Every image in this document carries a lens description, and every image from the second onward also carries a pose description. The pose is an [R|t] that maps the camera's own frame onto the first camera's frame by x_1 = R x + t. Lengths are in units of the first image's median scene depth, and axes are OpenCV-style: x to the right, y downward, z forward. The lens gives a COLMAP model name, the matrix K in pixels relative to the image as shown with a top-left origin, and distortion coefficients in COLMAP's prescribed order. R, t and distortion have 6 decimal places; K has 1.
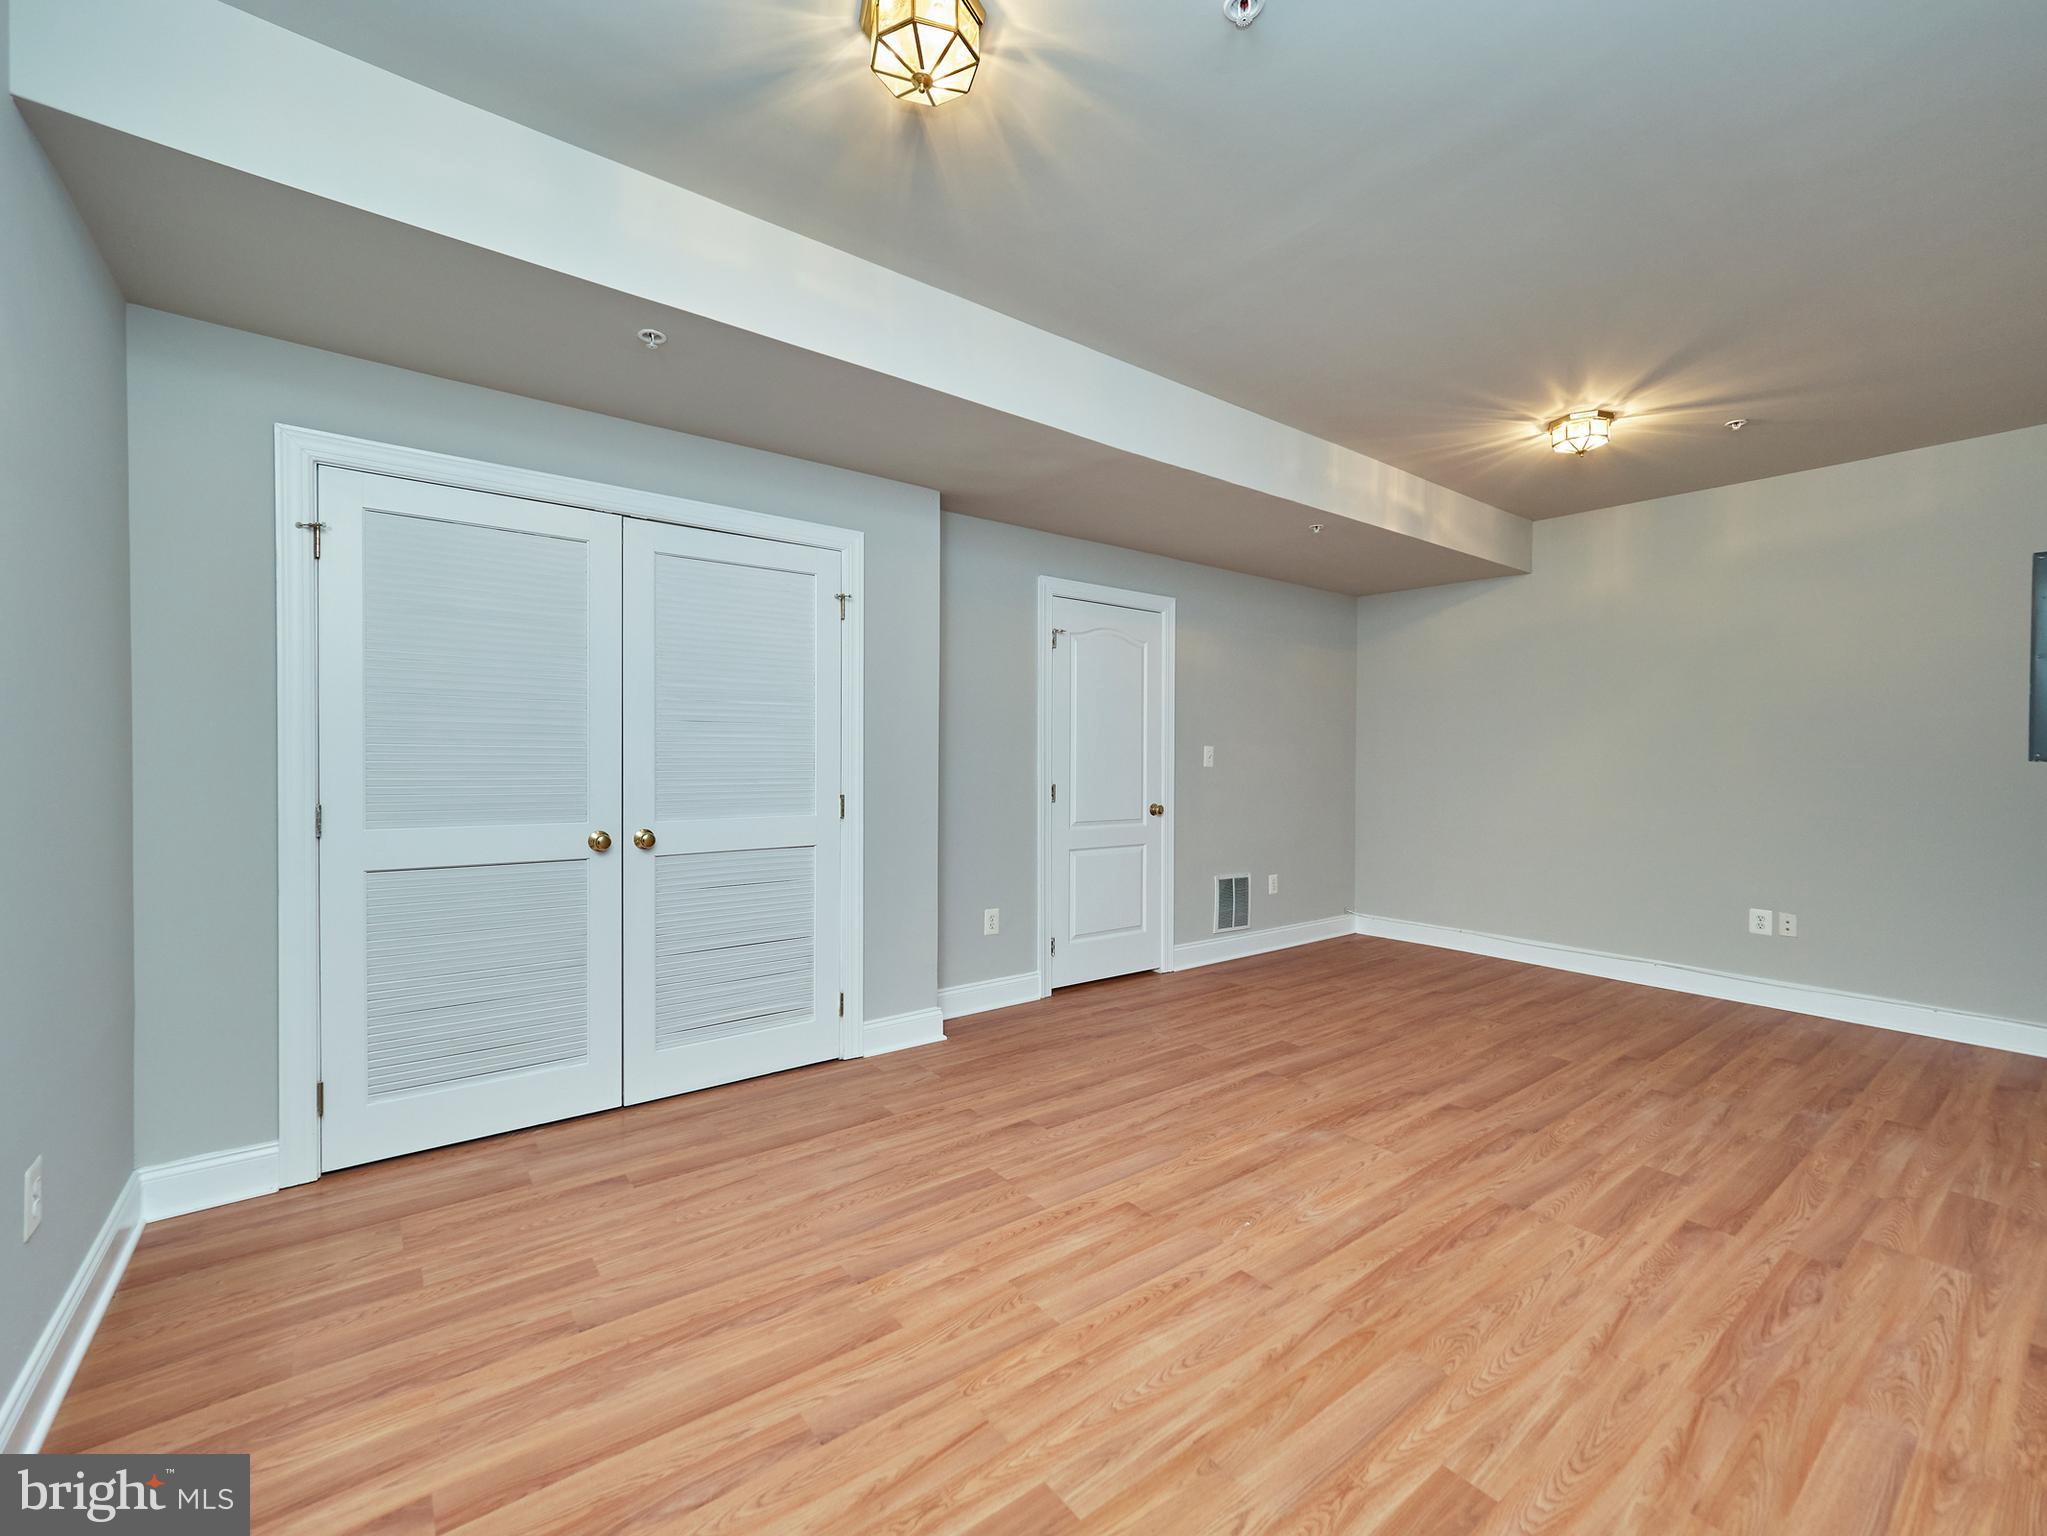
lens RADIAL K [[863.4, 0, 1012.4], [0, 863.4, 759.3], [0, 0, 1]] dist [-0.008573, 0.007263]
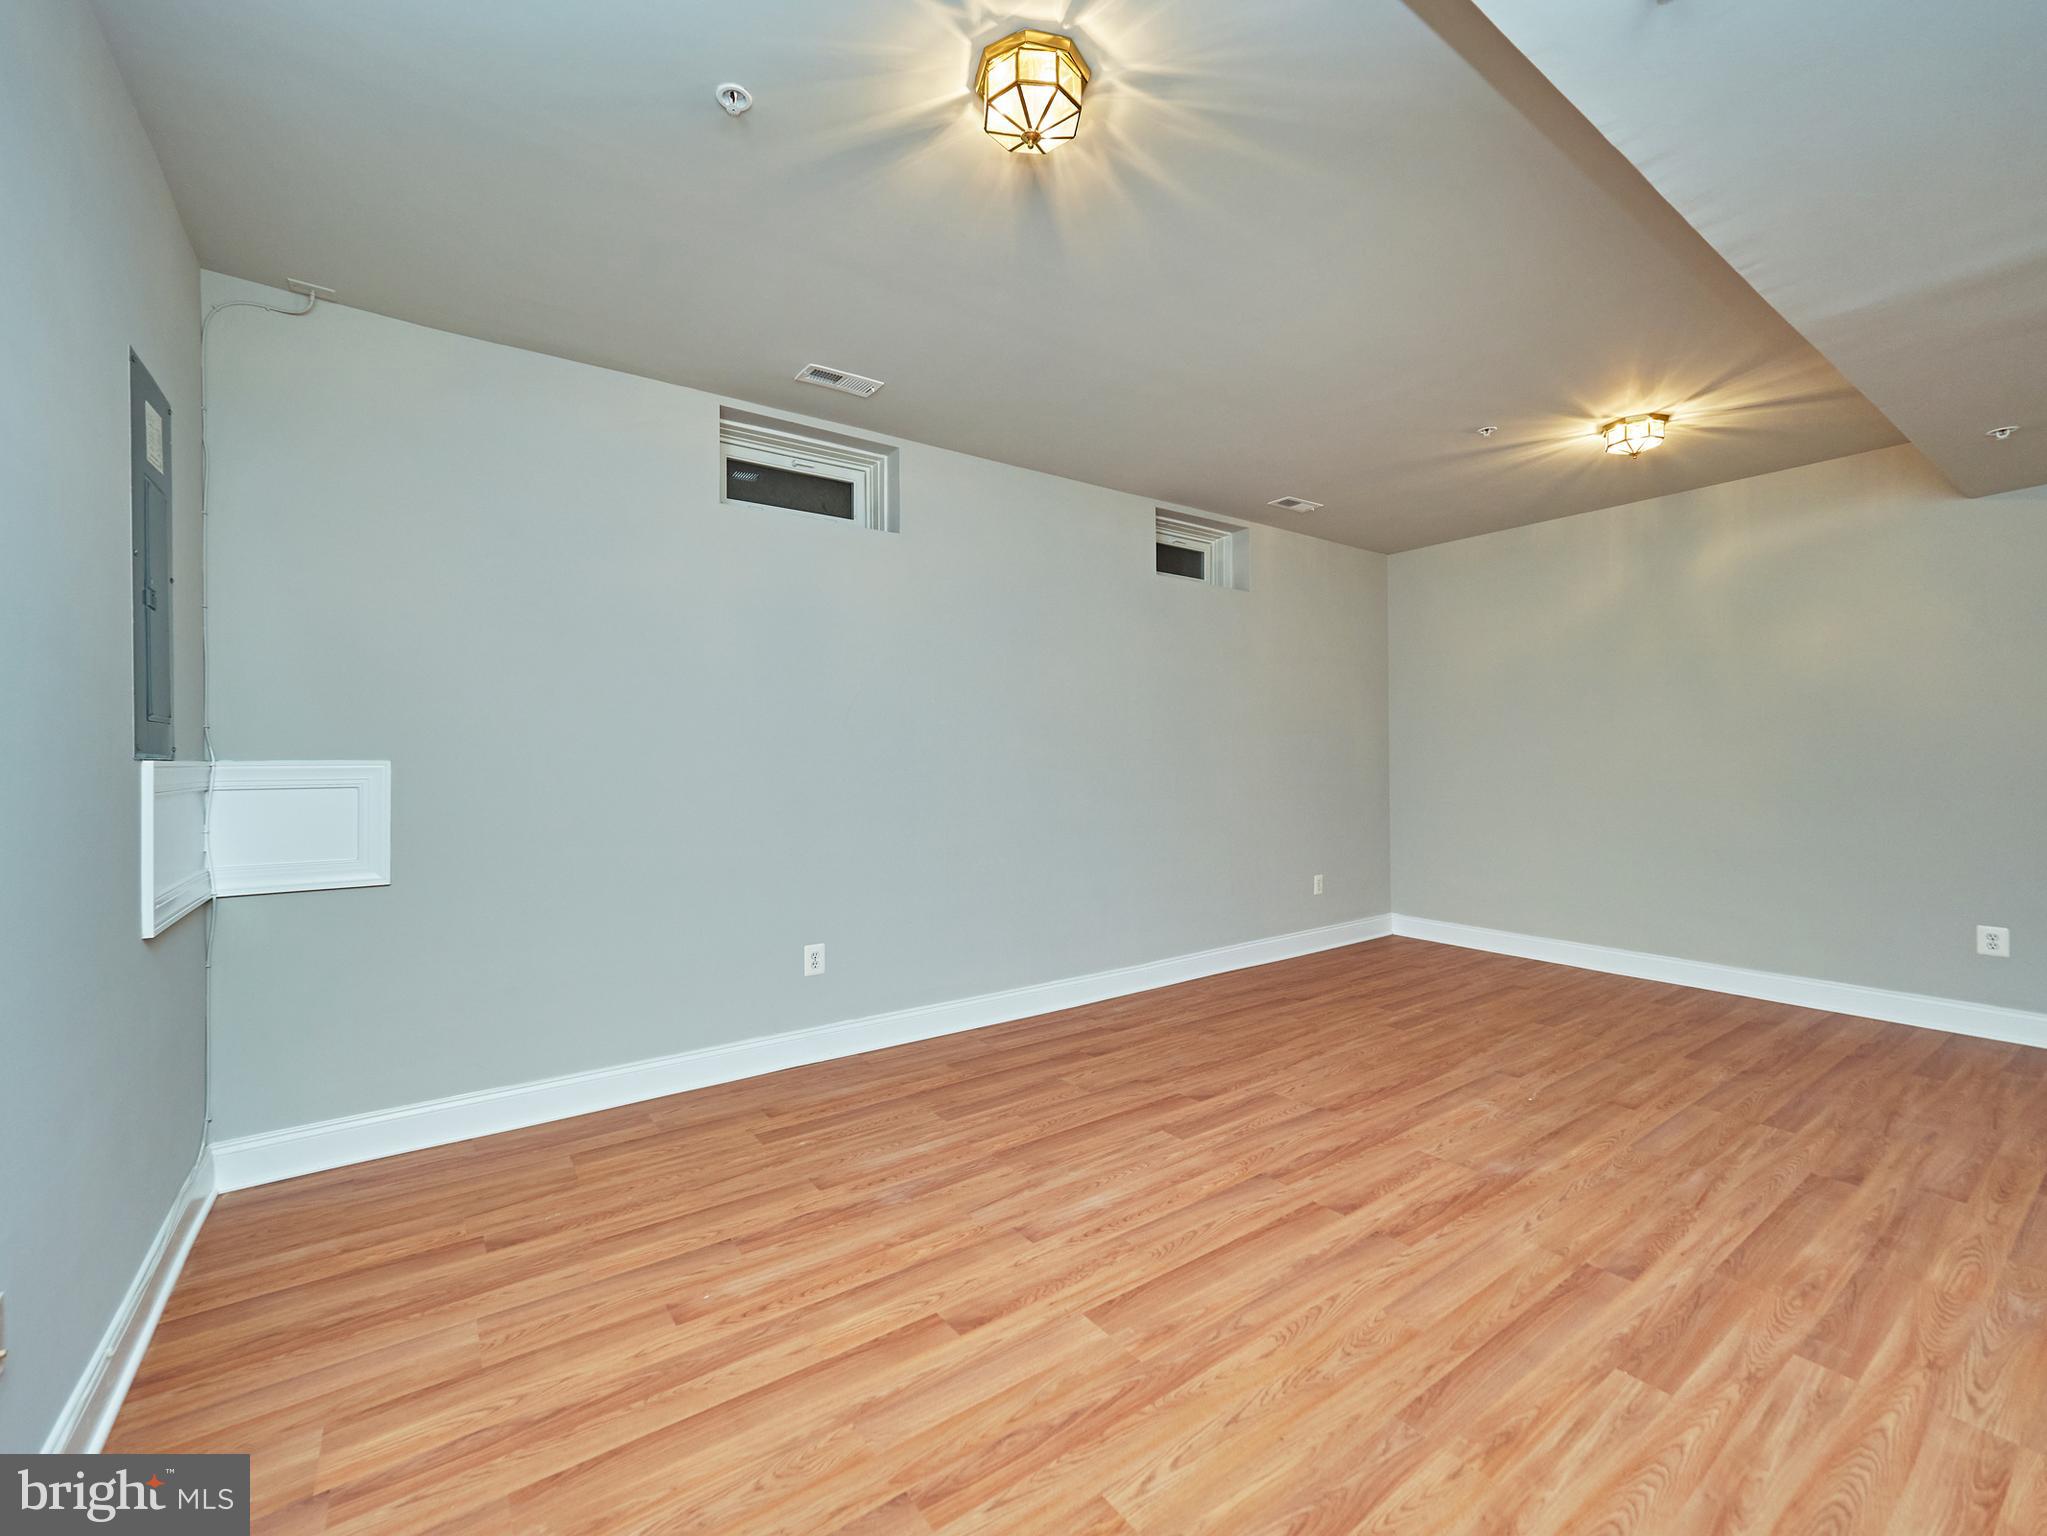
lens RADIAL K [[863.4, 0, 1012.4], [0, 863.4, 759.3], [0, 0, 1]] dist [-0.008573, 0.007263]
pose [[-0.999406, -0.005303, 0.034063, 0.886757], [-0.005099, 0.999968, 0.006085, -0.005172], [-0.034094, 0.005907, -0.999401, 2.017802]]
